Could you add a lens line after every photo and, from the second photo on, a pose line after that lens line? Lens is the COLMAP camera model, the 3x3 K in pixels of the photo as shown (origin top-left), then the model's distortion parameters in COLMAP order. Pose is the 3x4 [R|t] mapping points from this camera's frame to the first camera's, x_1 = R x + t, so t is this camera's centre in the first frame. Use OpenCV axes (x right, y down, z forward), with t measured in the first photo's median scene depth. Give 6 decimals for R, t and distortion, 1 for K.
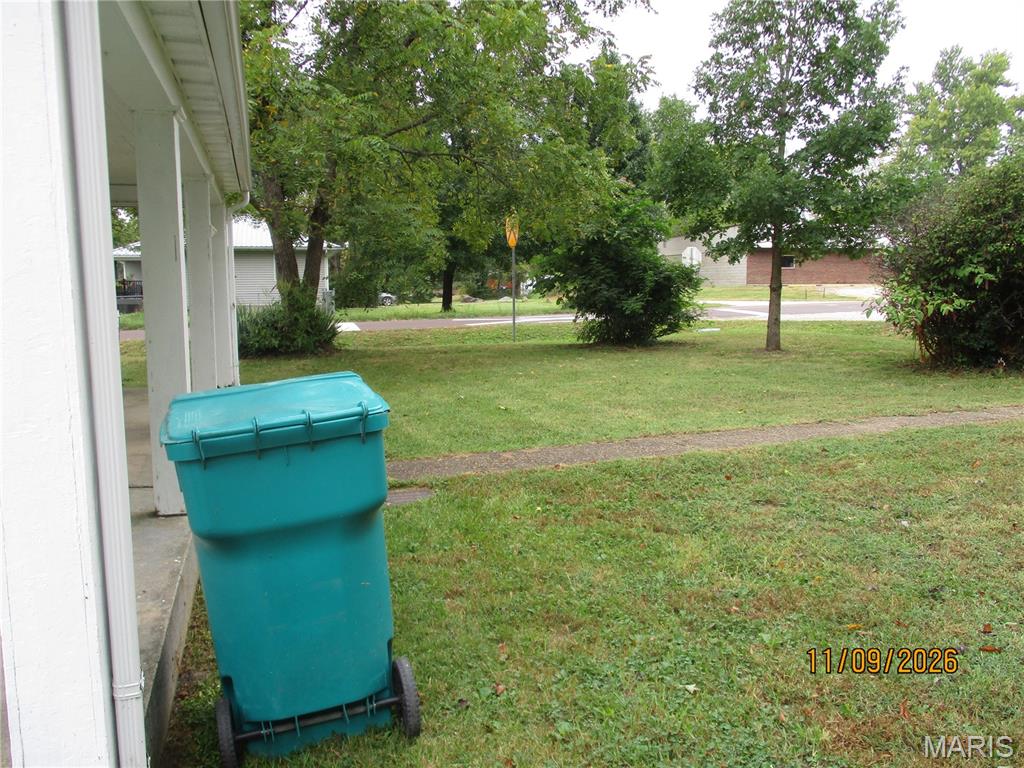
lens RADIAL K [[857.0, 0, 512.0], [0, 857.0, 384.0], [0, 0, 1]] dist [-0.006064, -0.003500]
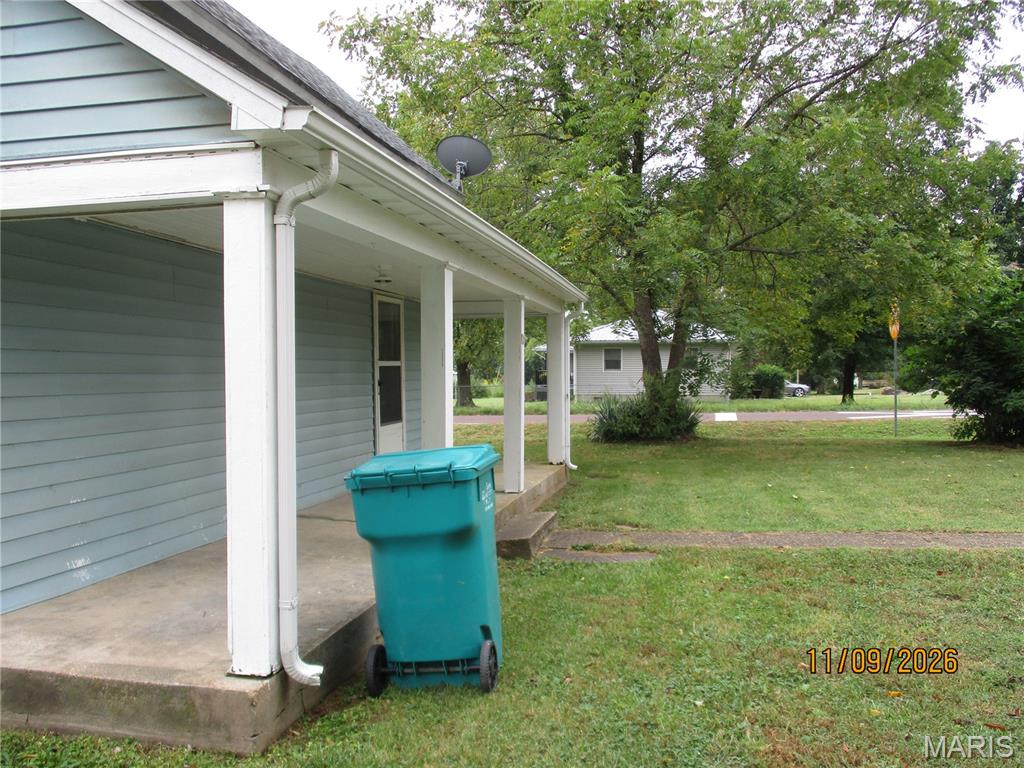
lens RADIAL K [[857.0, 0, 512.0], [0, 857.0, 384.0], [0, 0, 1]] dist [-0.006064, -0.003500]
pose [[0.880955, 0.007137, -0.473146, 0.104107], [-0.056309, 0.994363, -0.089842, 0.002419], [0.469838, 0.105789, 0.876391, -0.054700]]
